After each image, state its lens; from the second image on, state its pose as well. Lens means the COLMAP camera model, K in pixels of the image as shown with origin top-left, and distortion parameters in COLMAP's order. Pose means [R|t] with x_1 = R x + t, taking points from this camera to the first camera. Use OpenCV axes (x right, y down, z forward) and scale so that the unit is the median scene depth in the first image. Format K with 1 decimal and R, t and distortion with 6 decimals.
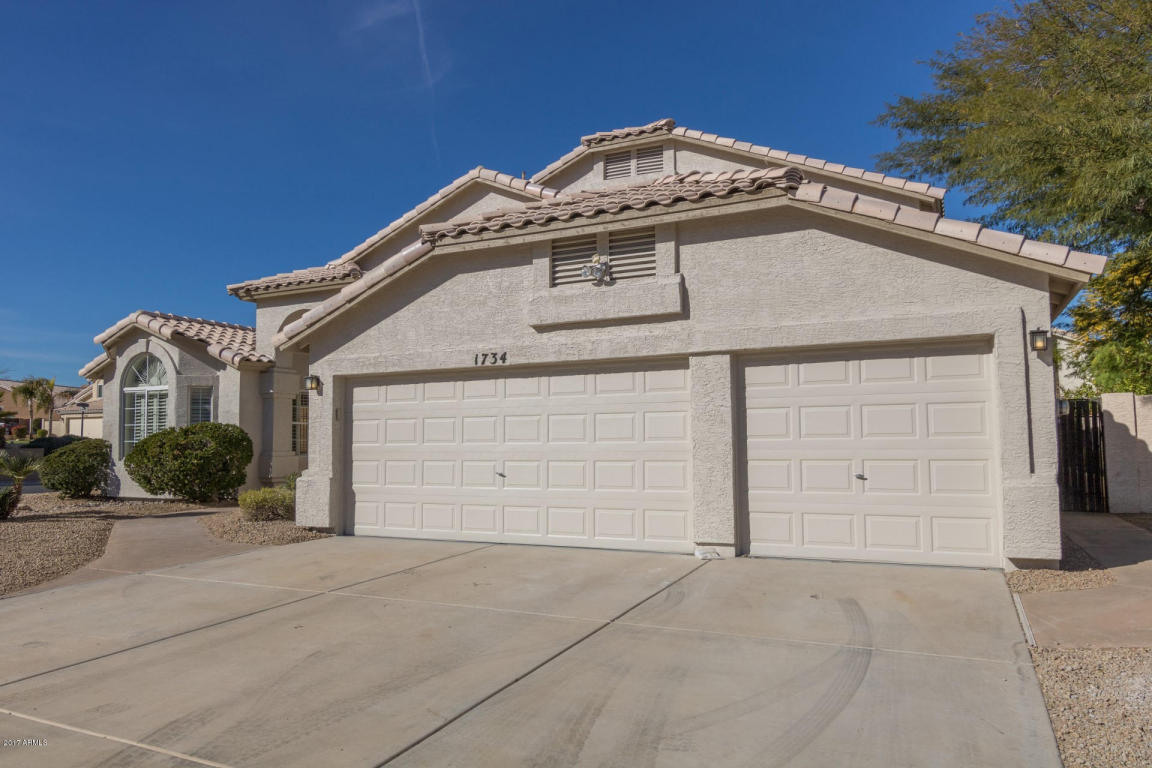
lens RADIAL K [[785.0, 0, 577.5], [0, 785.0, 390.6], [0, 0, 1]] dist [0.008994, 0.002551]
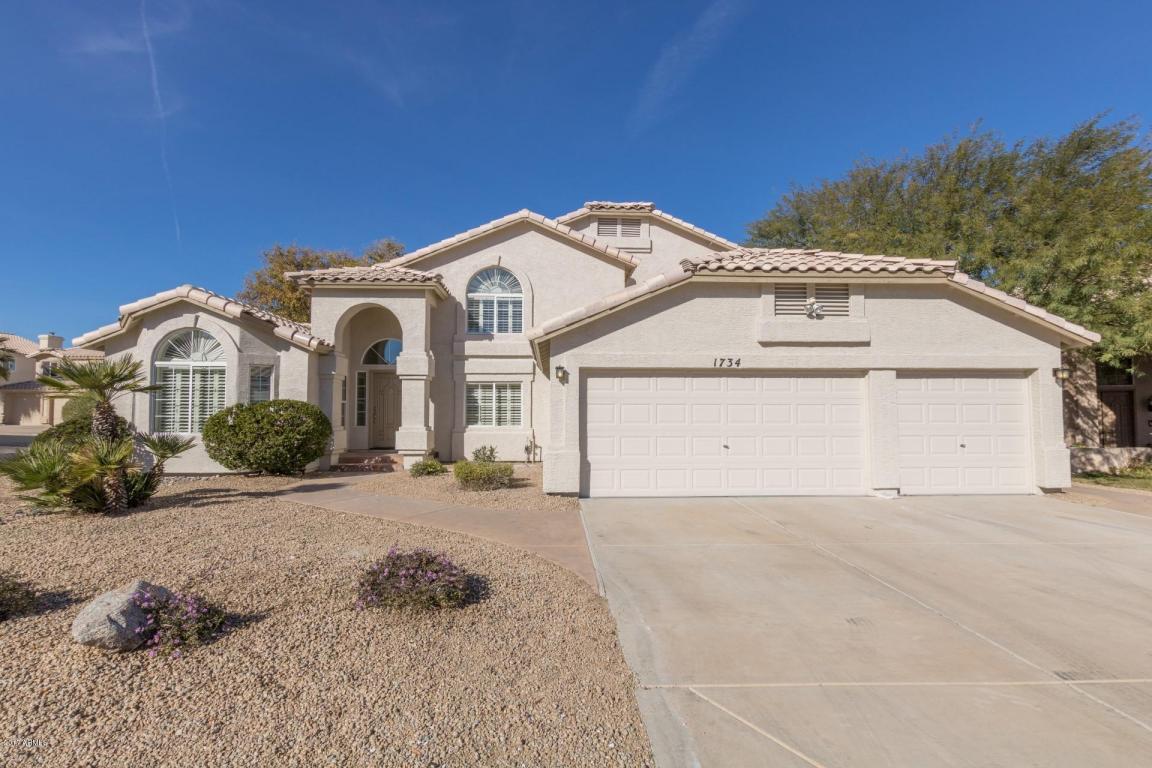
lens RADIAL K [[521.7, 0, 581.7], [0, 521.7, 392.5], [0, 0, 1]] dist [0.009166, -0.004386]
pose [[0.878126, 0.032187, 0.477346, -0.471321], [-0.041225, 0.999114, 0.008468, 0.008627], [-0.476651, -0.027114, 0.878675, 0.195053]]
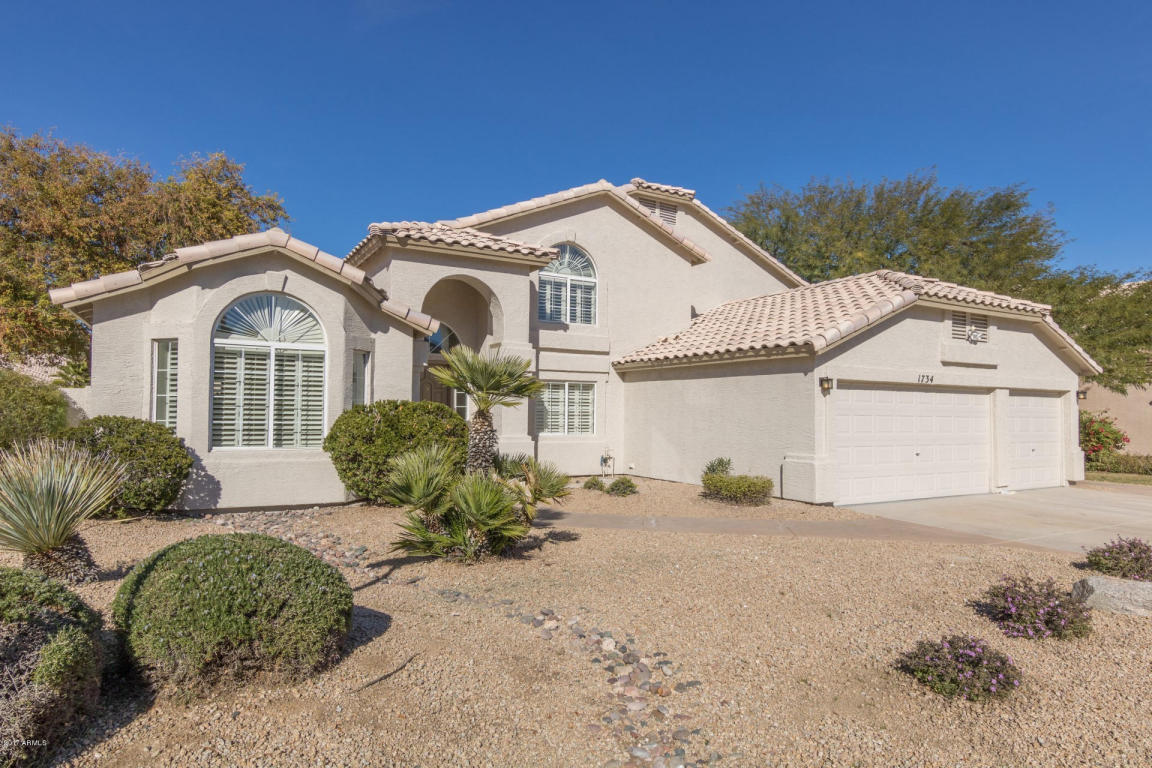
lens RADIAL K [[655.7, 0, 582.2], [0, 655.7, 399.2], [0, 0, 1]] dist [0.000538, 0.000413]
pose [[0.568645, 0.037081, 0.821747, -0.943586], [-0.071155, 0.997456, 0.004229, 0.024966], [-0.819500, -0.060877, 0.569837, 0.502432]]
